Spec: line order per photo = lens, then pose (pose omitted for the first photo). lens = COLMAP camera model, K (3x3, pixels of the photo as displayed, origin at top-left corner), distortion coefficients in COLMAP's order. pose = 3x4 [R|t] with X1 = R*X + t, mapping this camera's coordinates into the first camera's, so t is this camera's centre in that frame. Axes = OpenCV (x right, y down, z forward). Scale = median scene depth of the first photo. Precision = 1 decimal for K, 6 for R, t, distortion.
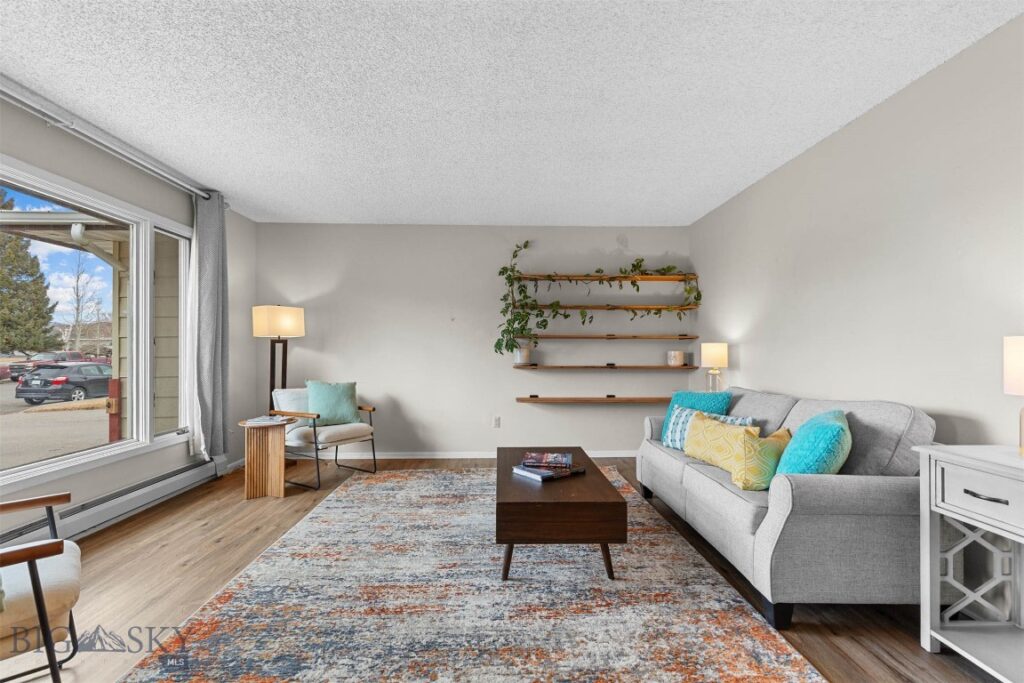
lens RADIAL K [[462.6, 0, 506.1], [0, 462.6, 345.1], [0, 0, 1]] dist [0.007380, -0.001639]
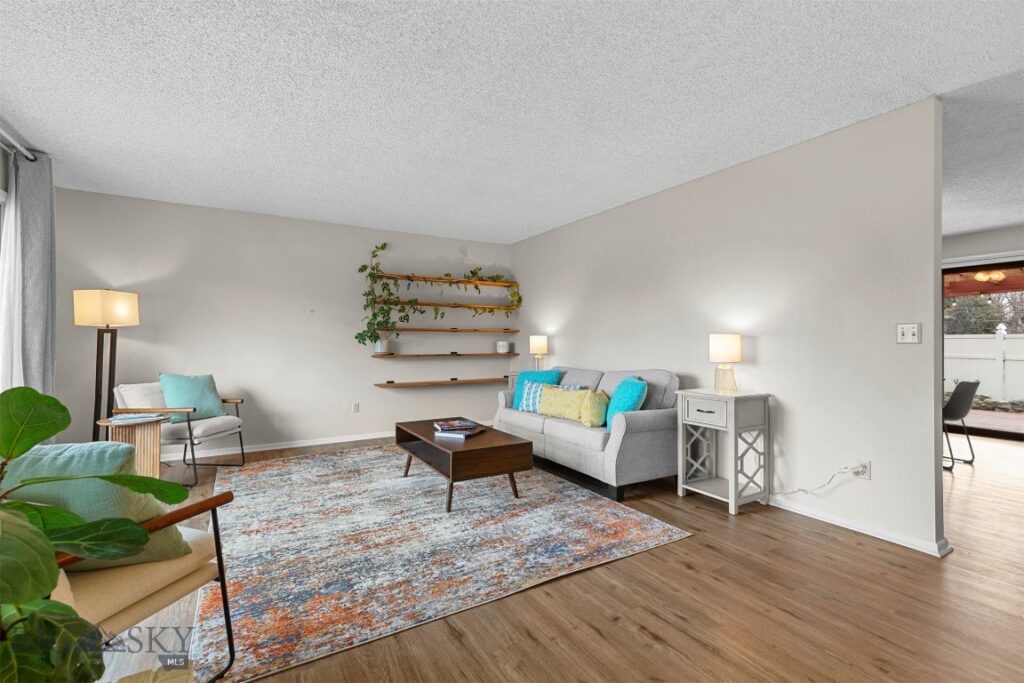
lens RADIAL K [[462.6, 0, 506.6], [0, 462.6, 336.5], [0, 0, 1]] dist [0.007380, -0.001639]
pose [[0.874177, 0.004077, 0.485590, -0.365375], [-0.004004, 0.999991, -0.001188, 0.000433], [-0.485591, -0.000906, 0.874186, -0.180528]]
